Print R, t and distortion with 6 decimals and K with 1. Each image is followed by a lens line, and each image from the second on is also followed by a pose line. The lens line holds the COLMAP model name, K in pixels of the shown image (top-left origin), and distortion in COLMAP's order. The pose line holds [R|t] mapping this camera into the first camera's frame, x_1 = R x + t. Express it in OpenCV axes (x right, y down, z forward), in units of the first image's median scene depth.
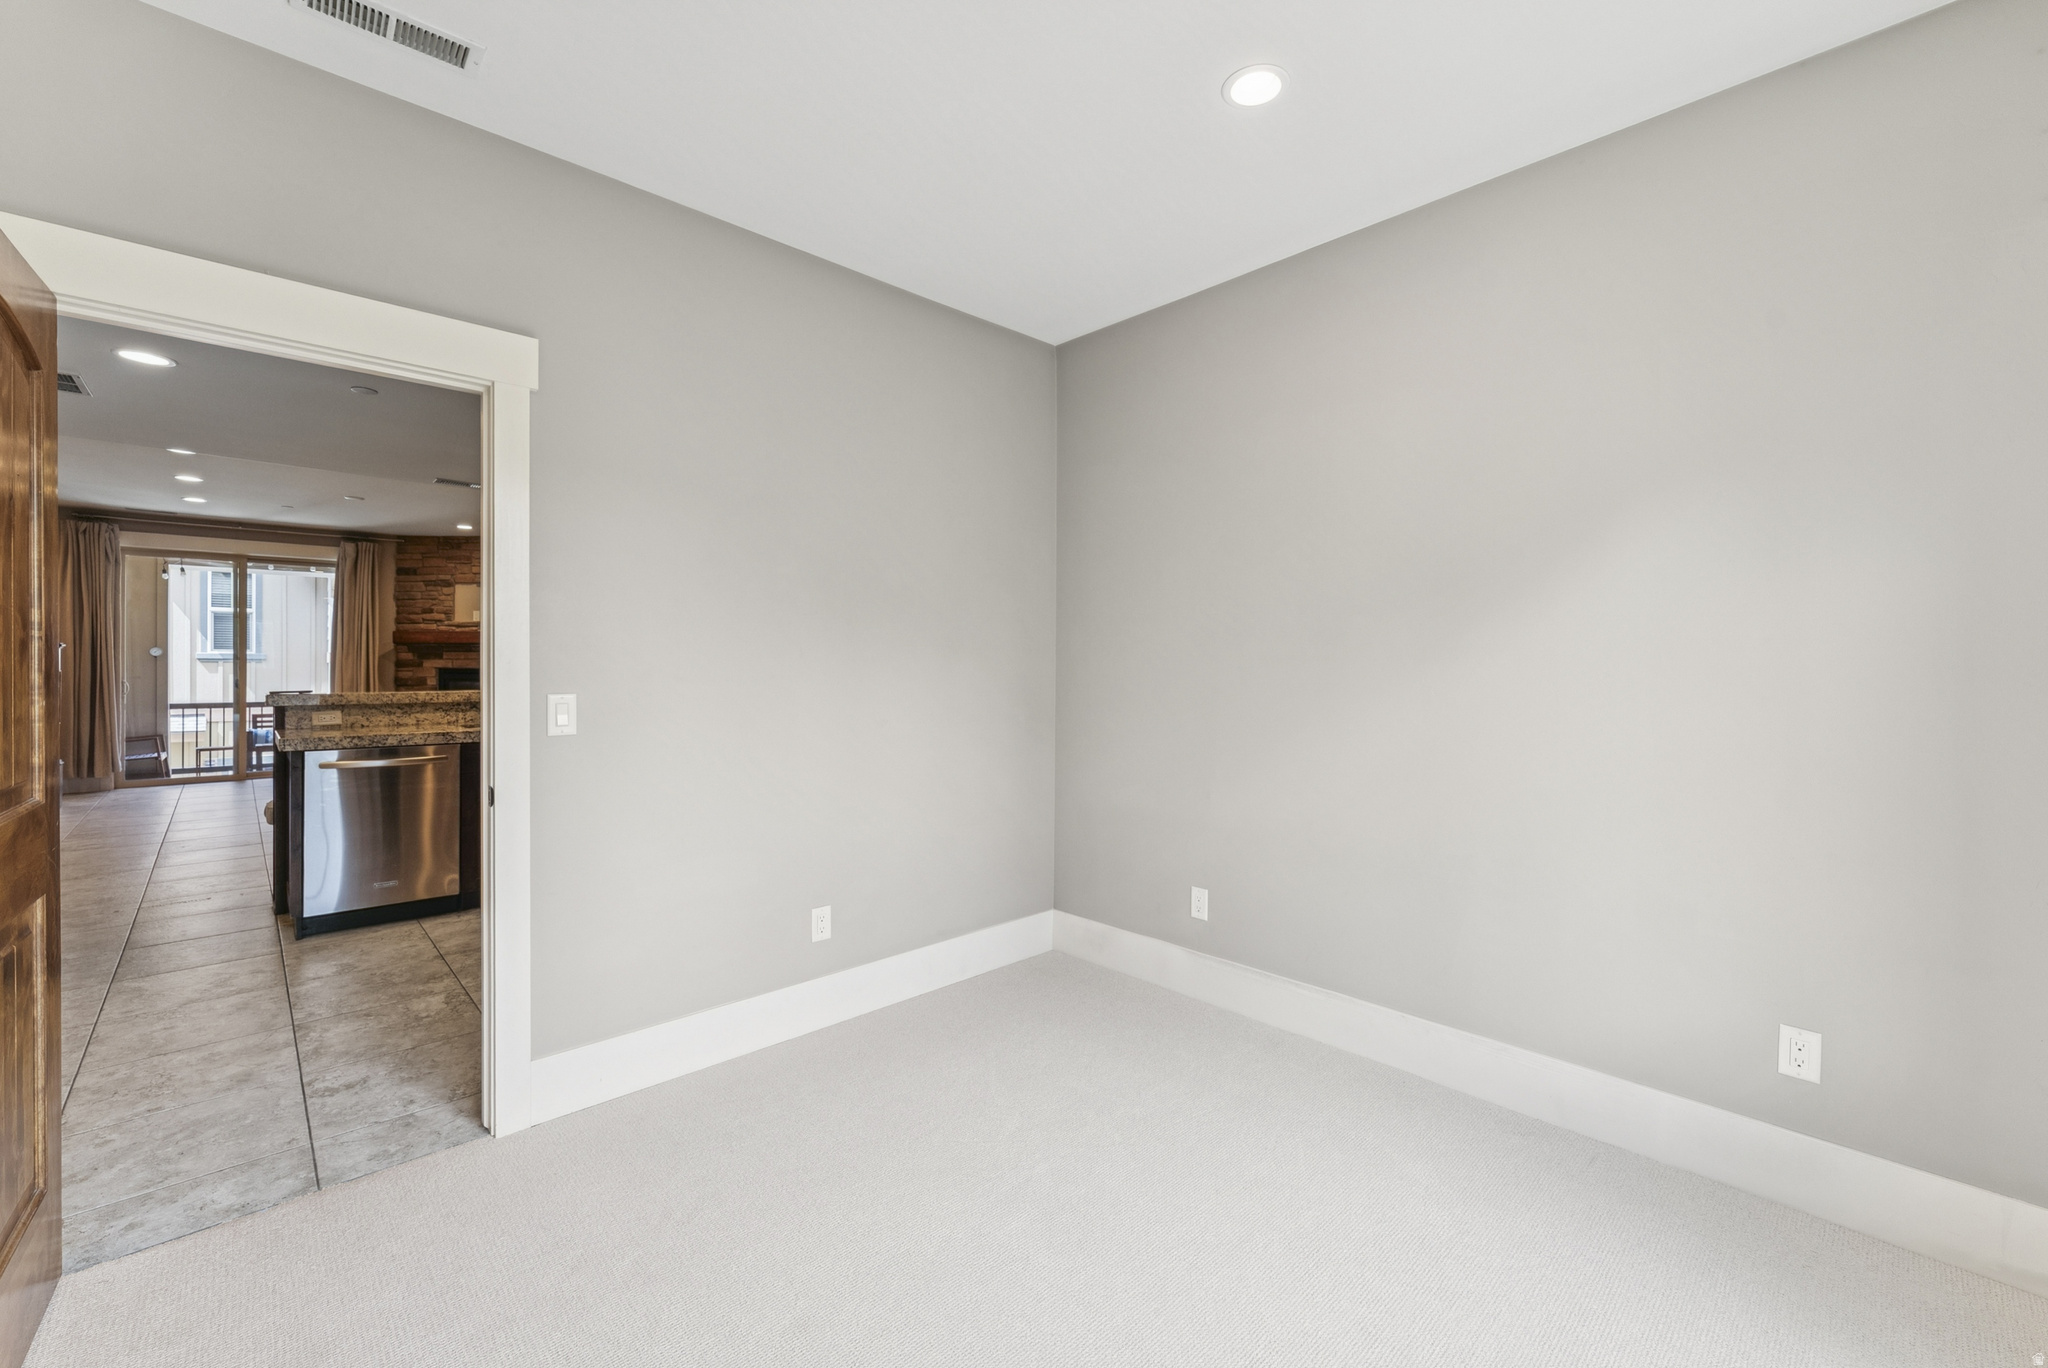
lens RADIAL K [[840.3, 0, 1021.9], [0, 840.3, 667.3], [0, 0, 1]] dist [-0.000066, -0.000142]
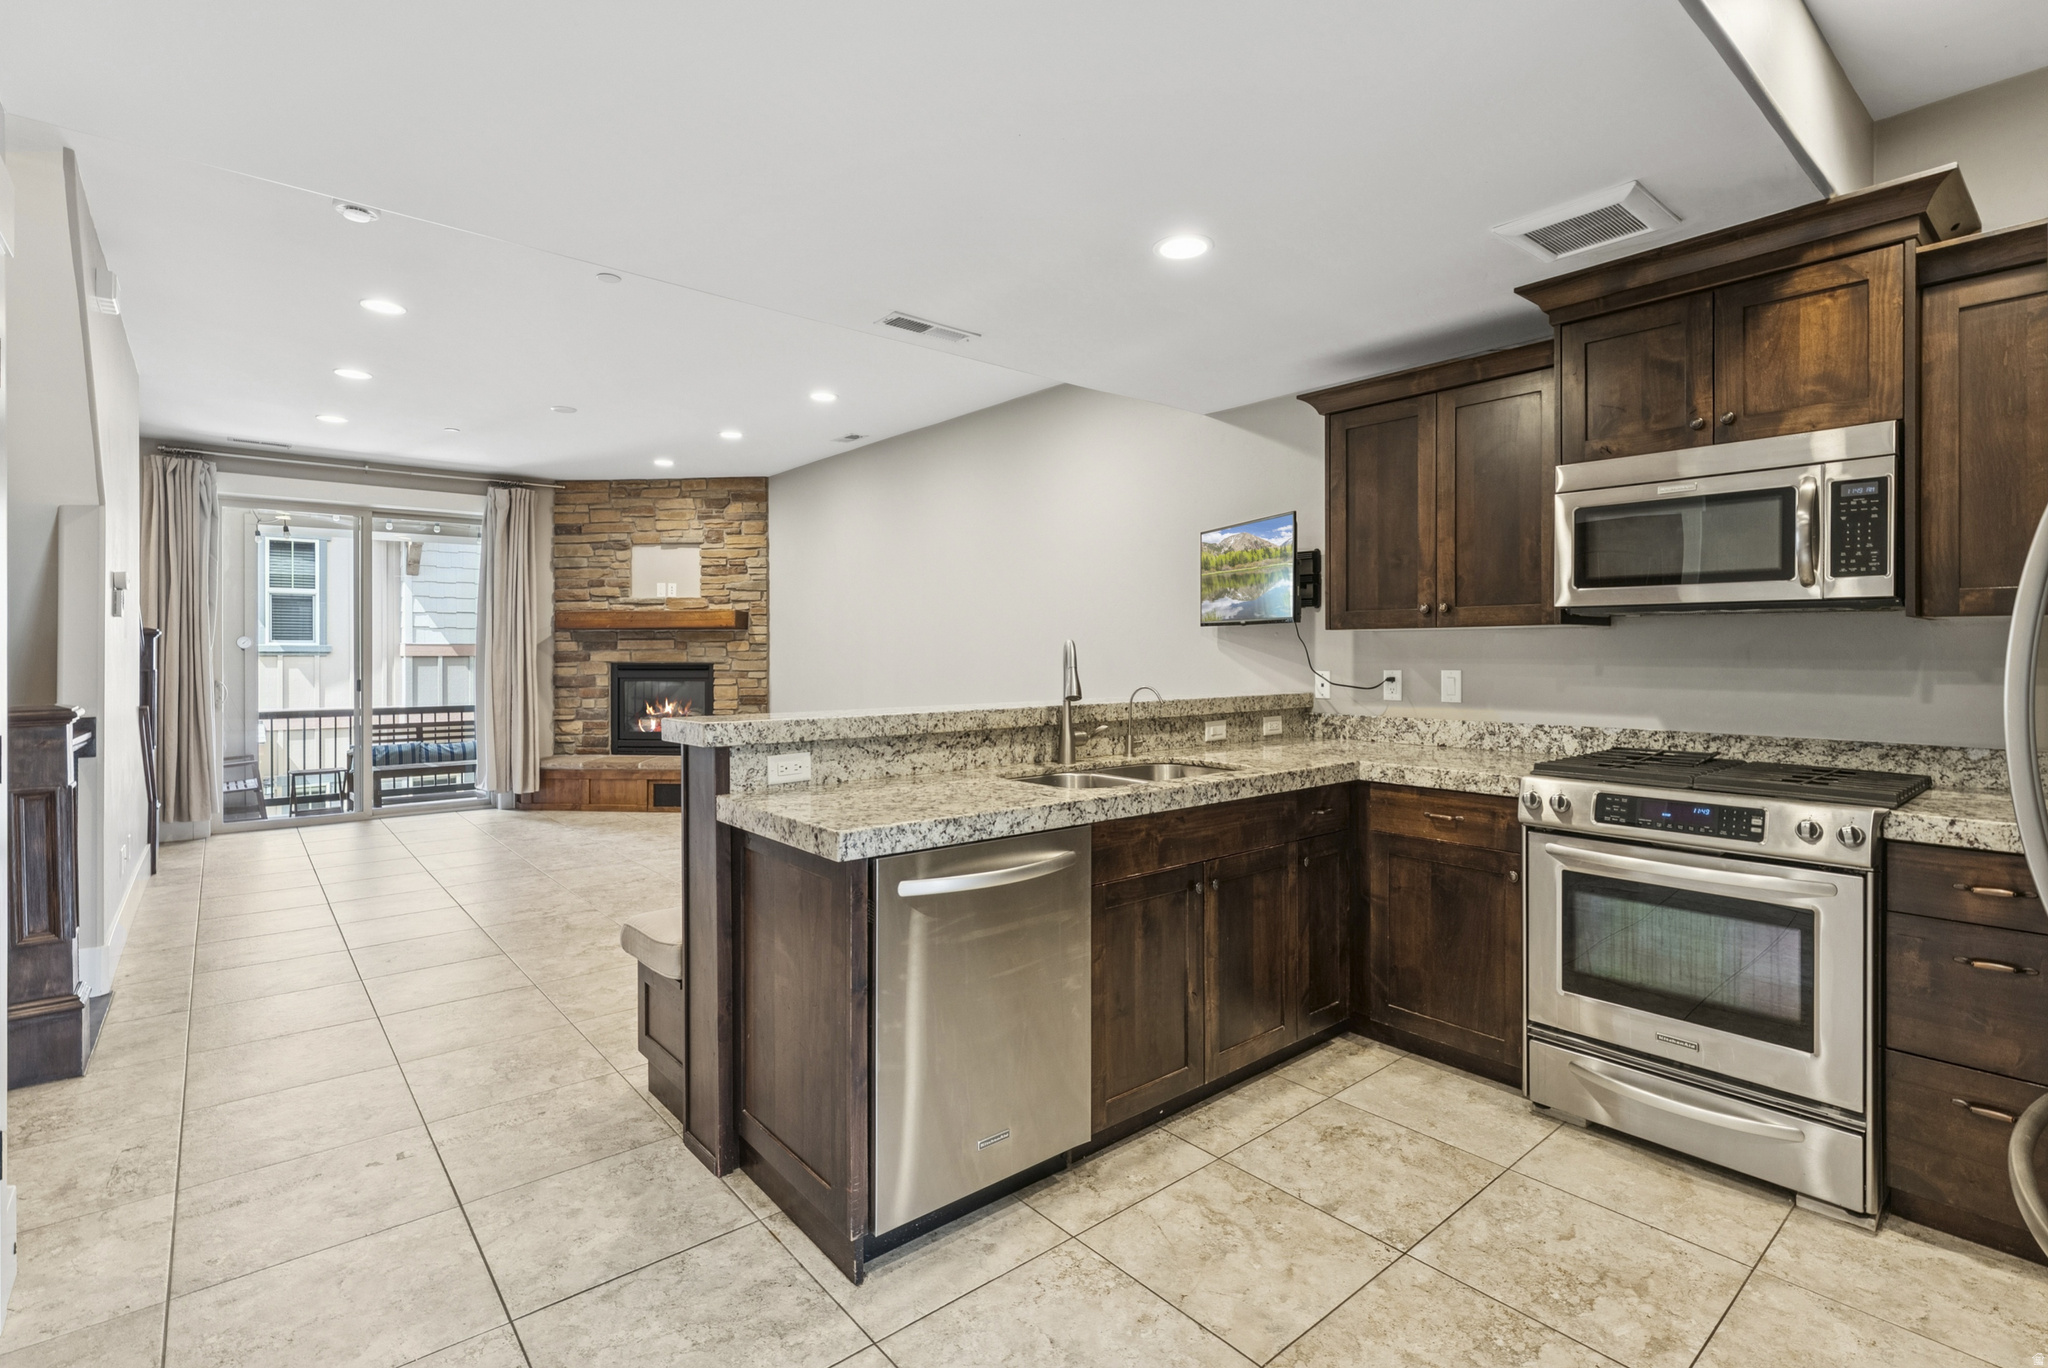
lens RADIAL K [[945.5, 0, 984.3], [0, 945.5, 656.9], [0, 0, 1]] dist [0.000411, 0.000232]
pose [[0.997437, -0.005206, -0.071366, -0.317771], [0.005170, 0.999986, -0.000693, -0.001854], [0.071369, 0.000322, 0.997450, 0.213681]]
